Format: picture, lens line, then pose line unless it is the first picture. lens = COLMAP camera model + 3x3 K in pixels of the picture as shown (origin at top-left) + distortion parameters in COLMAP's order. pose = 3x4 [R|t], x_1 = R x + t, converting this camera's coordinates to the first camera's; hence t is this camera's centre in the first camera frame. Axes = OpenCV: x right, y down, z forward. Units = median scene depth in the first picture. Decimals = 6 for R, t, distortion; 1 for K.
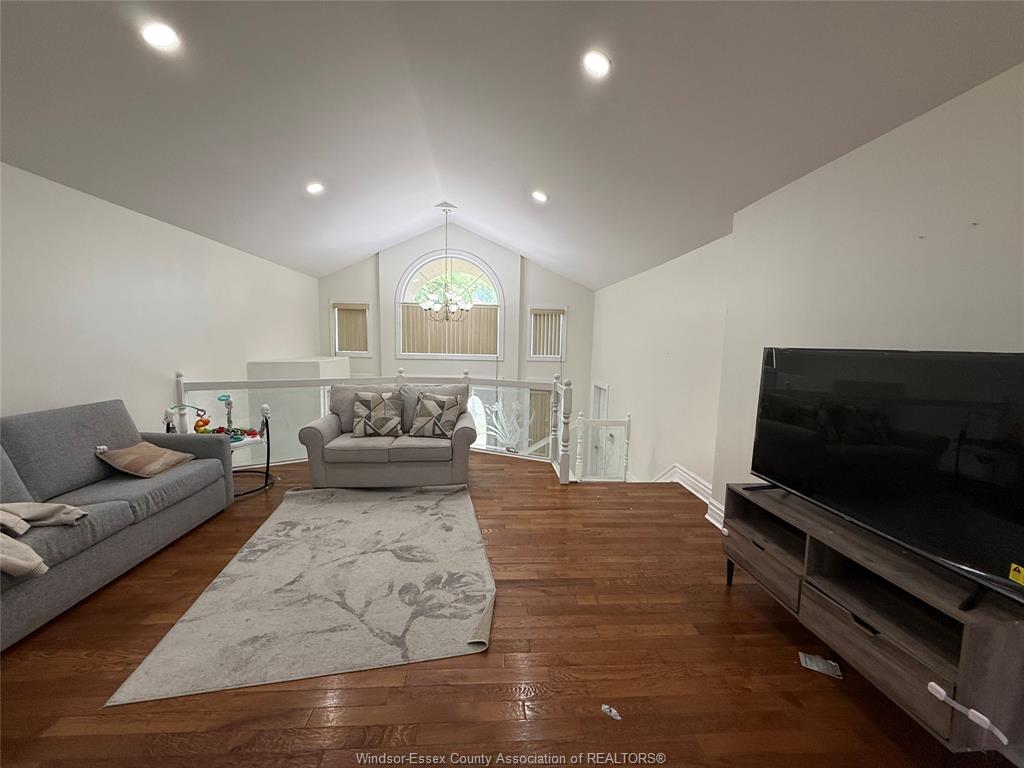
lens RADIAL K [[410.6, 0, 511.0], [0, 410.6, 385.0], [0, 0, 1]] dist [-0.001148, -0.000047]
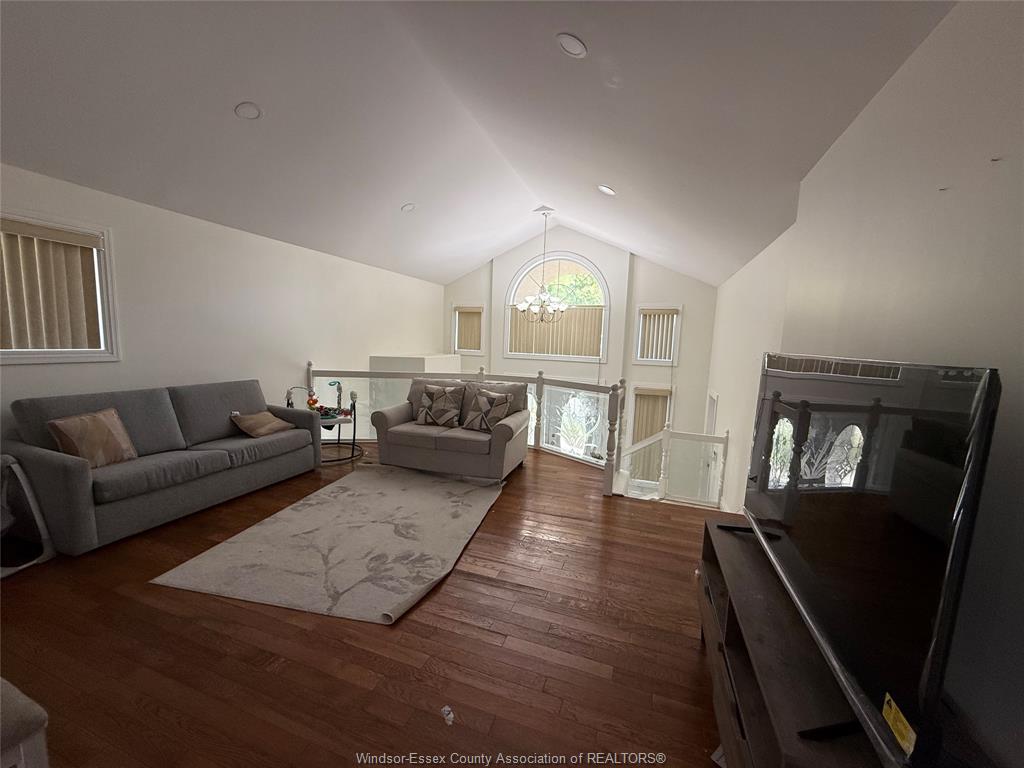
lens RADIAL K [[408.7, 0, 509.8], [0, 408.7, 385.1], [0, 0, 1]] dist [0.000637, 0.000038]
pose [[0.919080, 0.055688, -0.390117, 0.301484], [-0.057181, 0.998333, 0.007795, -0.004764], [0.389901, 0.015143, 0.920732, 0.058767]]
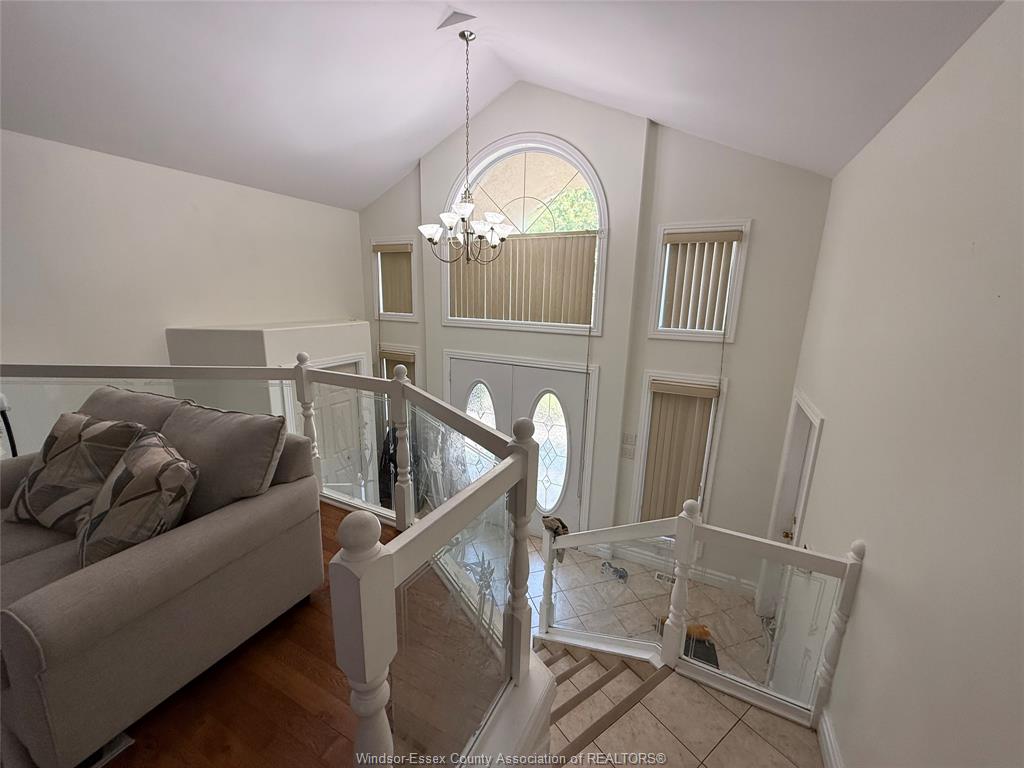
lens RADIAL K [[408.7, 0, 509.8], [0, 408.7, 385.1], [0, 0, 1]] dist [0.000637, 0.000038]
pose [[0.860728, 0.108501, -0.497368, 0.307601], [-0.055770, 0.991239, 0.119726, -0.105790], [0.506001, -0.075313, 0.859238, 0.942459]]
